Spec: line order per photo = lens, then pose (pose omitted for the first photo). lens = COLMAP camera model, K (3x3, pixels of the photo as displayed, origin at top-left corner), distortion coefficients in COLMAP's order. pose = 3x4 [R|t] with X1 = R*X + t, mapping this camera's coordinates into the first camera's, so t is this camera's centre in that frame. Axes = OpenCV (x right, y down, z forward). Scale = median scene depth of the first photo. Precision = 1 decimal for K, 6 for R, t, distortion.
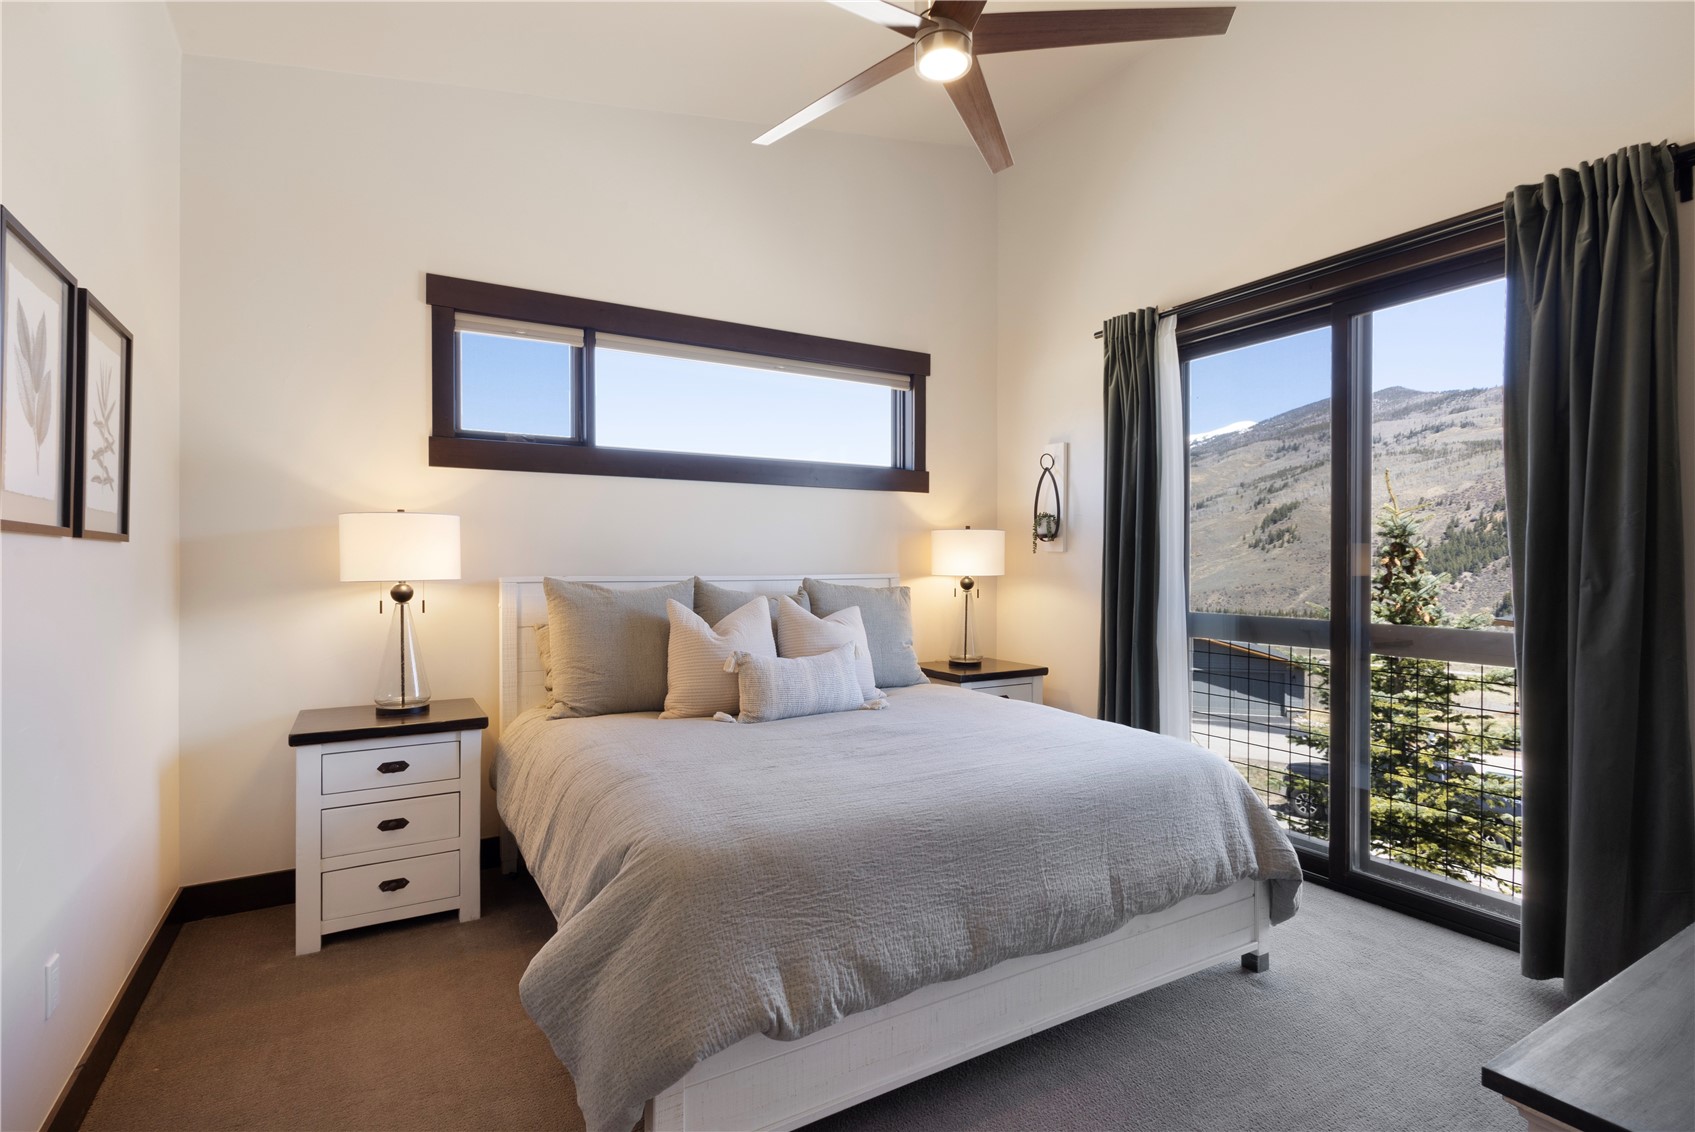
lens RADIAL K [[800.4, 0, 877.7], [0, 800.4, 571.9], [0, 0, 1]] dist [0.016856, -0.005729]
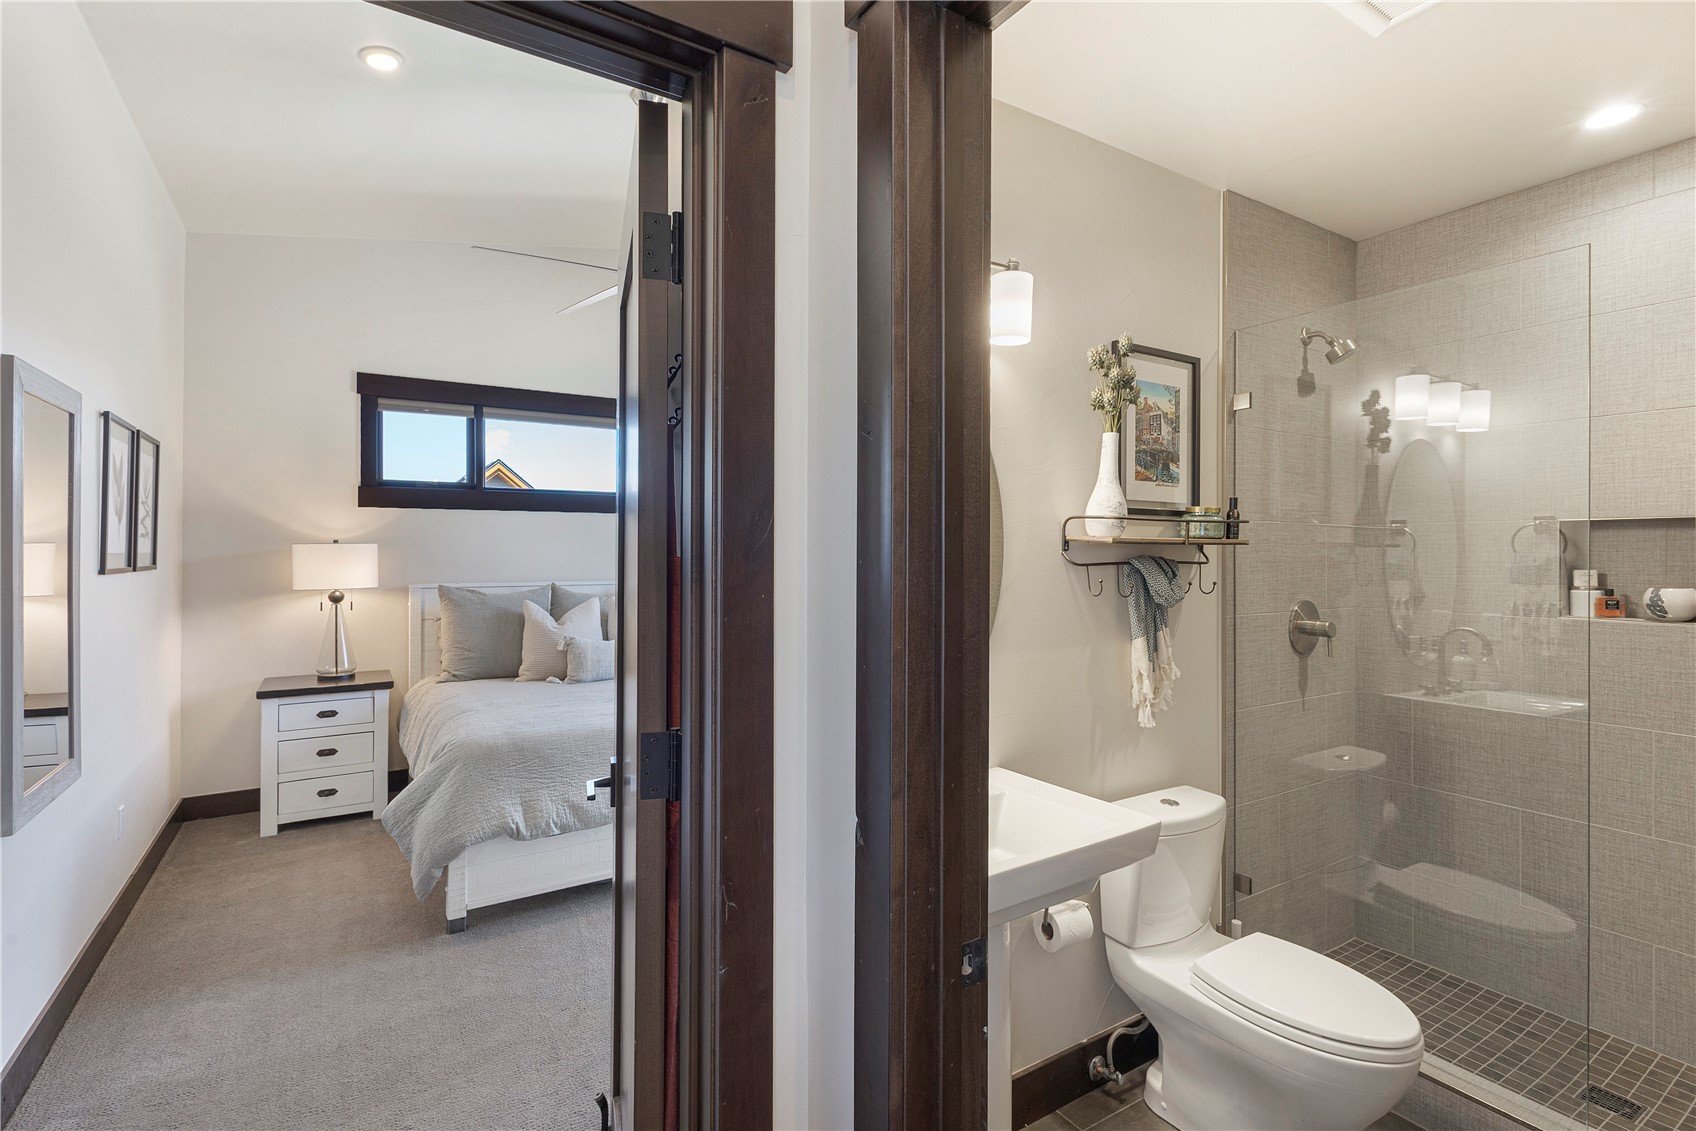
lens RADIAL K [[800.9, 0, 879.2], [0, 800.9, 551.1], [0, 0, 1]] dist [0.016856, -0.005729]
pose [[0.999725, 0.000541, 0.023426, 0.379897], [-0.000339, 0.999963, -0.008640, -0.047068], [-0.023430, 0.008629, 0.999688, -0.514084]]
